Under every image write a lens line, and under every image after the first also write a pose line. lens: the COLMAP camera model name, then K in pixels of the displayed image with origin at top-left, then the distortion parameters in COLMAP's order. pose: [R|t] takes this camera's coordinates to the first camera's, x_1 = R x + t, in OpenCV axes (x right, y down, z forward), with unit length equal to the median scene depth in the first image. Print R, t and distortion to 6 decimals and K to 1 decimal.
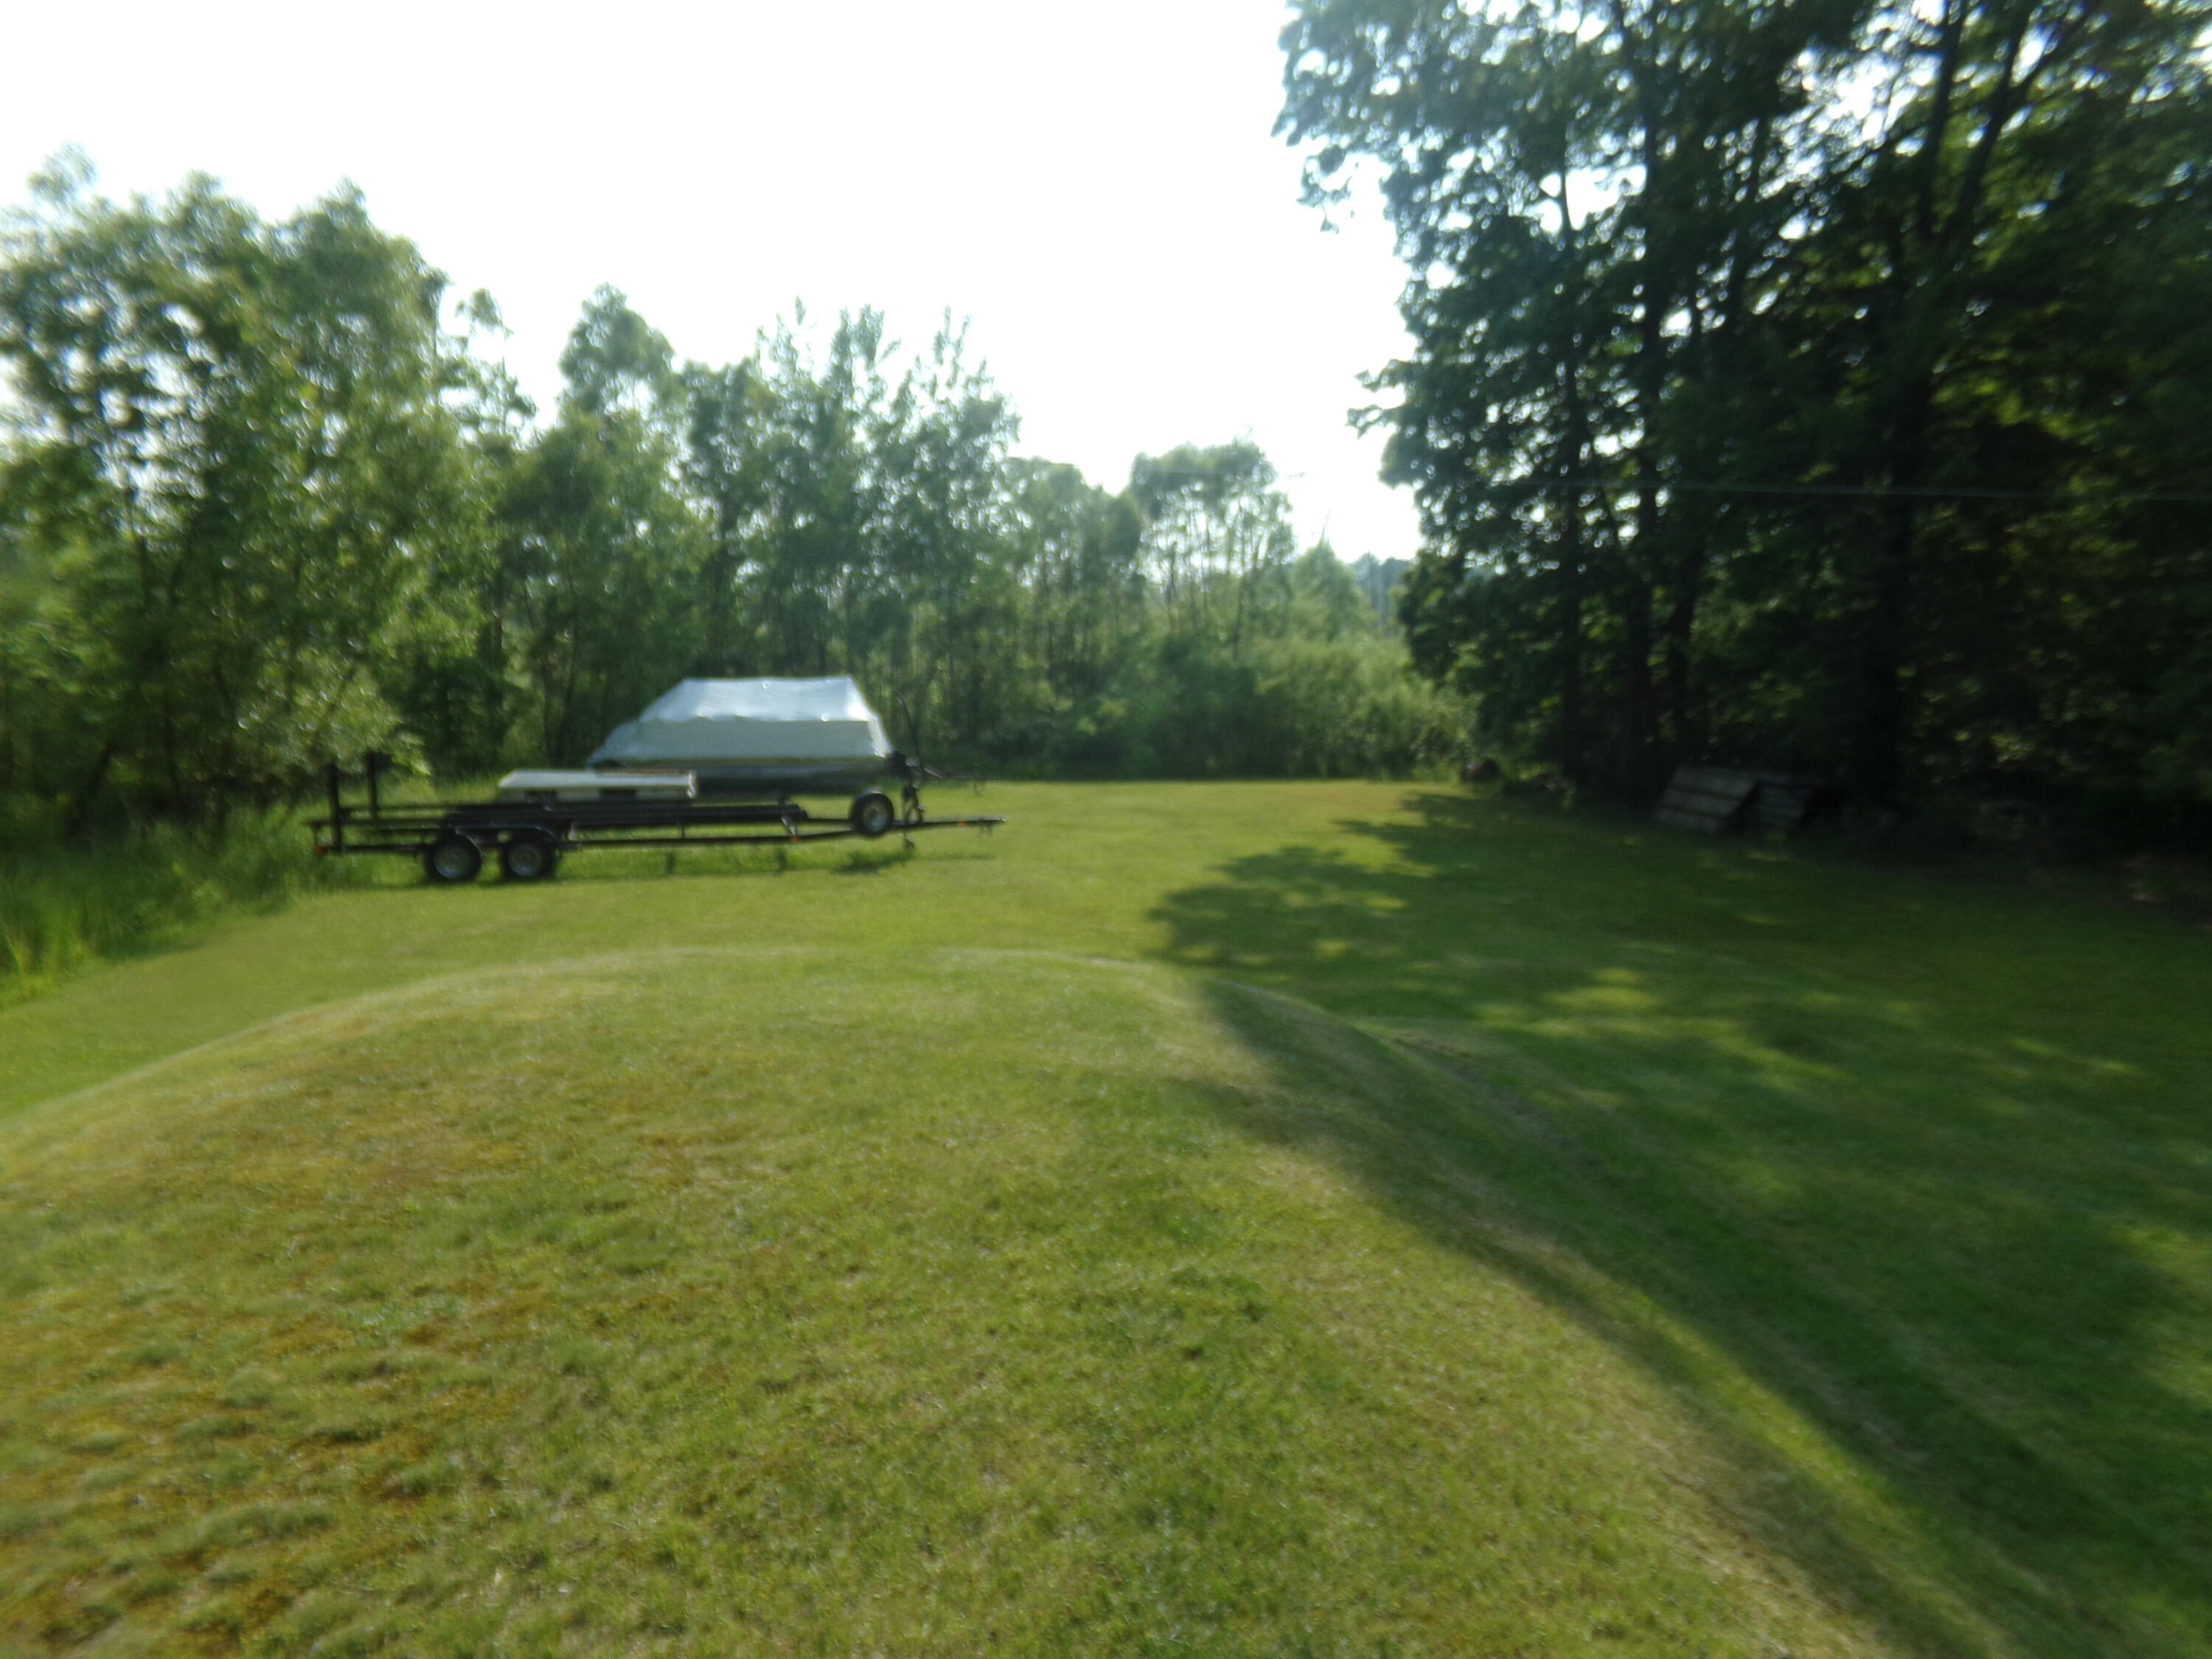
lens RADIAL K [[1539.3, 0, 1115.7], [0, 1539.3, 841.5], [0, 0, 1]] dist [-0.096177, 0.175563]
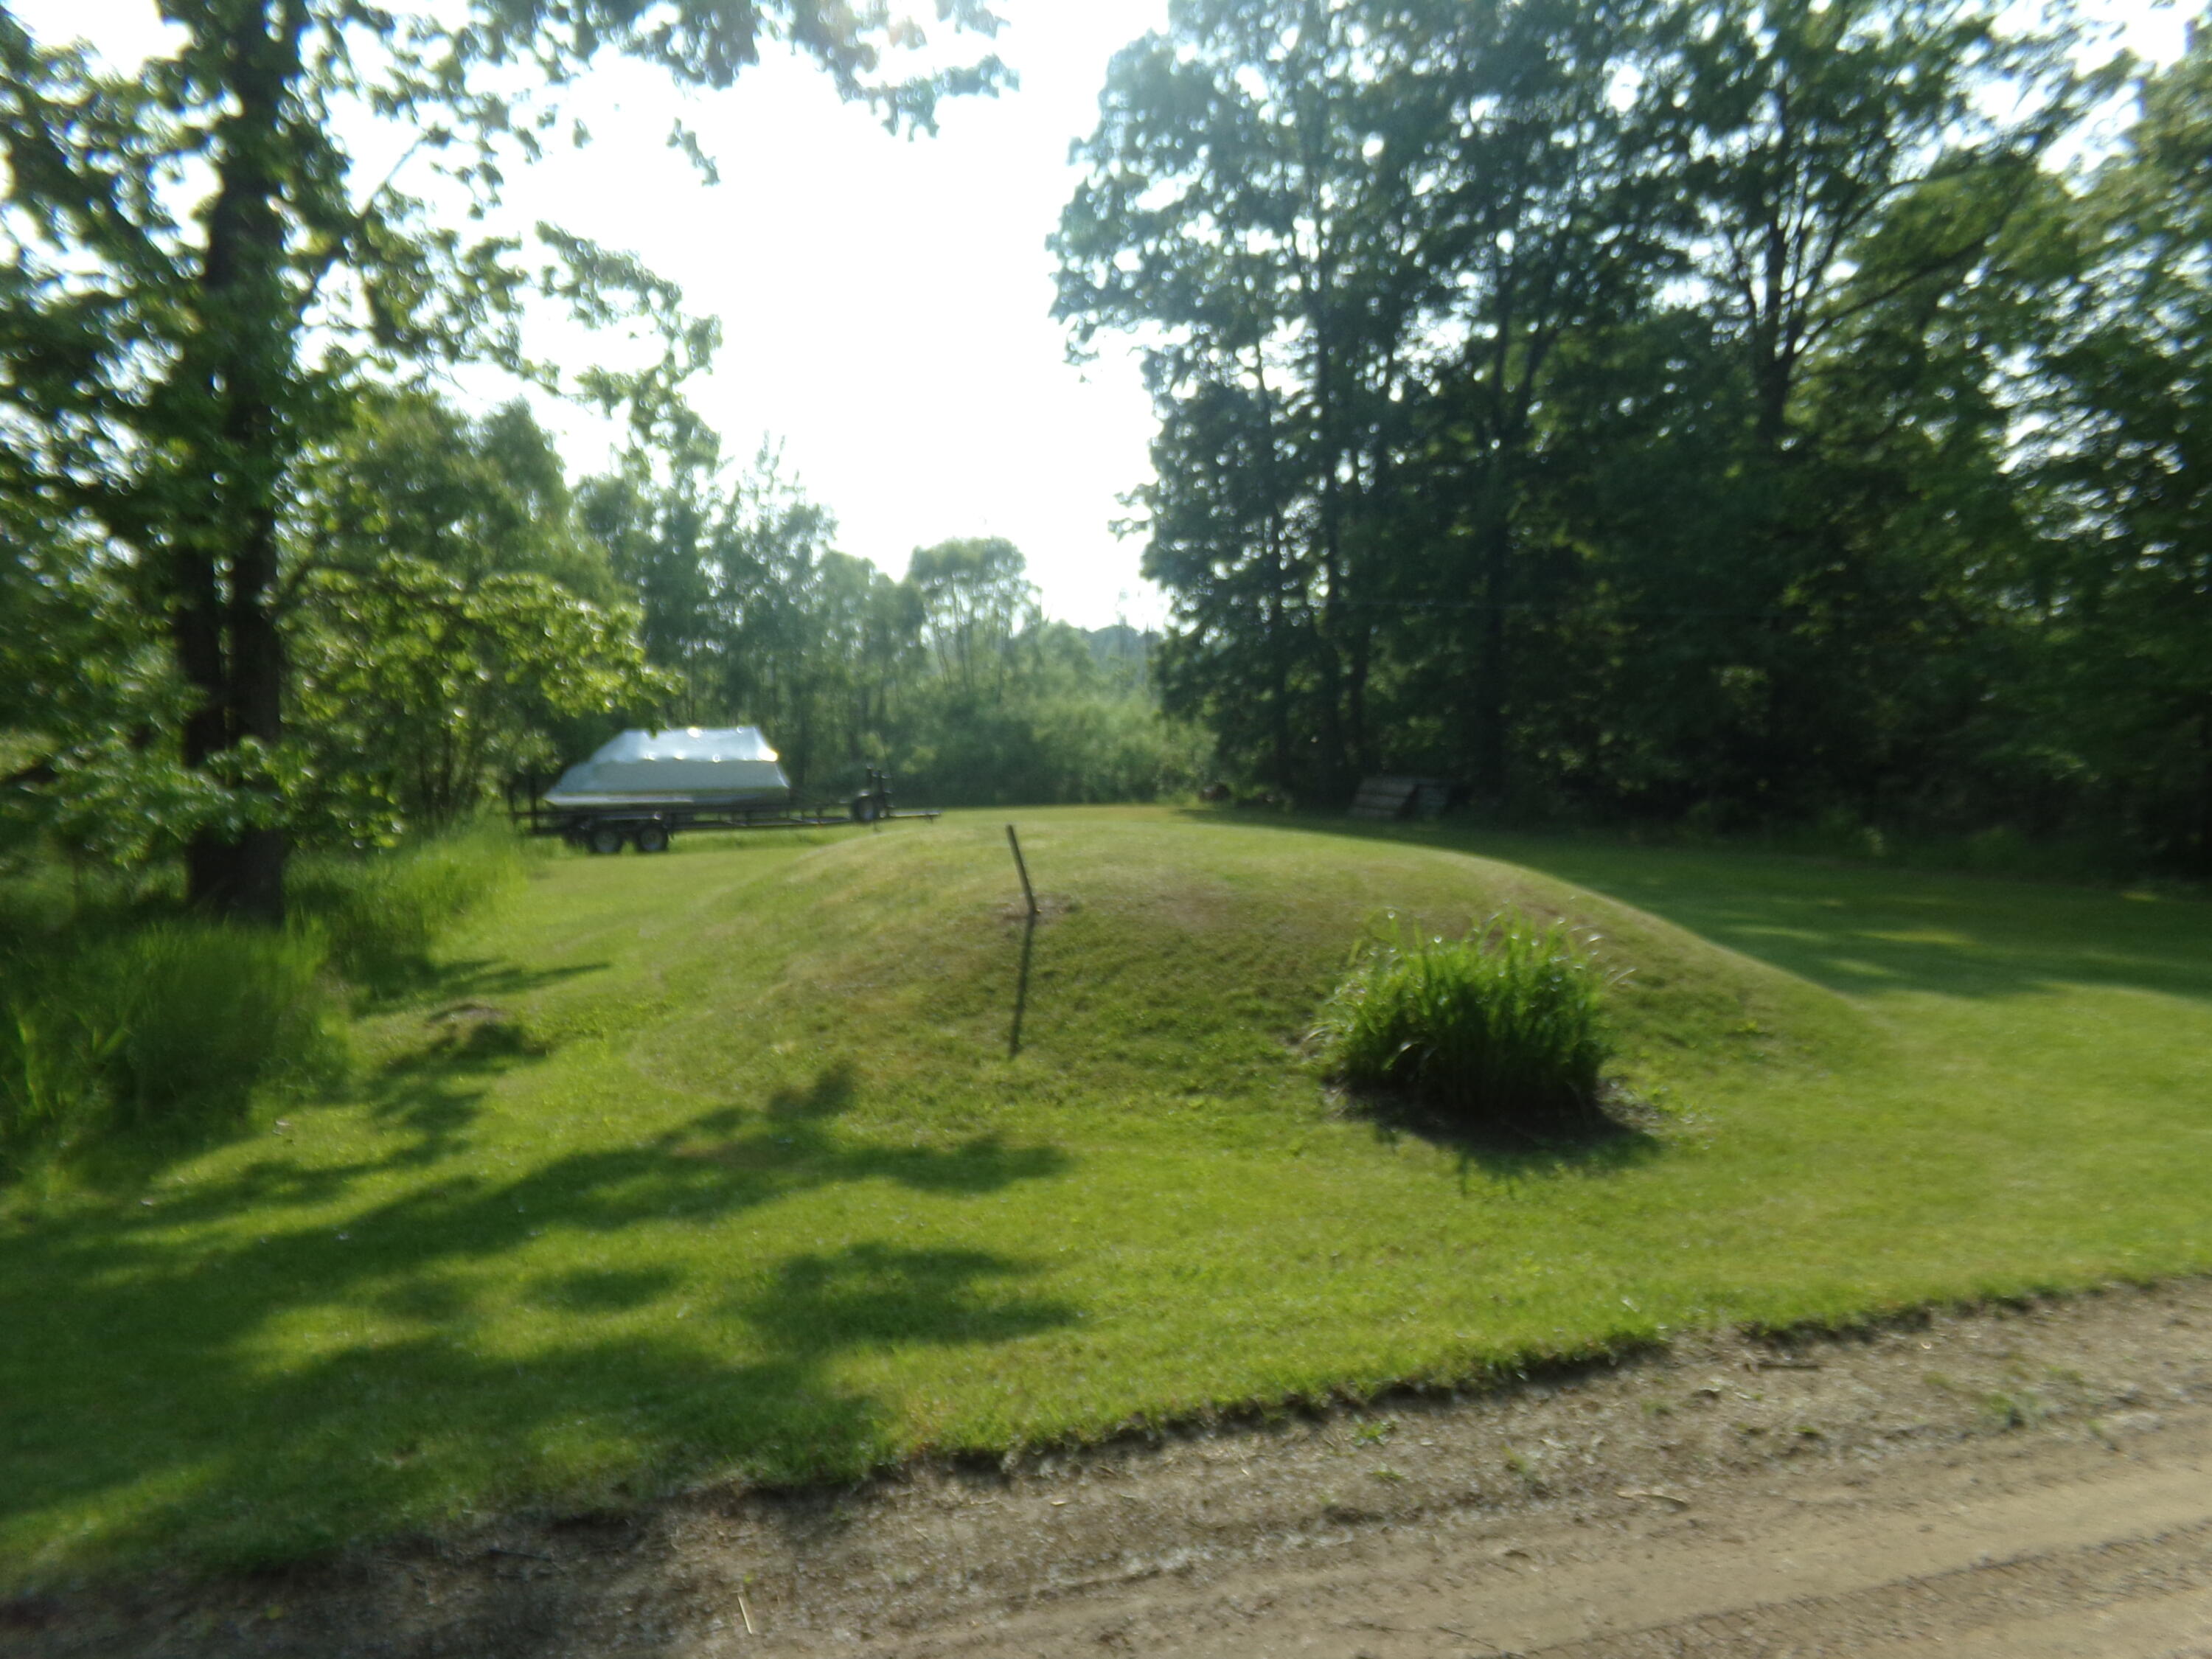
lens RADIAL K [[1539.3, 0, 1115.7], [0, 1539.3, 841.5], [0, 0, 1]] dist [-0.096177, 0.175563]
pose [[0.977228, -0.031561, 0.209834, -0.126043], [0.040891, 0.998351, -0.040277, 0.045887], [-0.208217, 0.047940, 0.976907, -0.276117]]
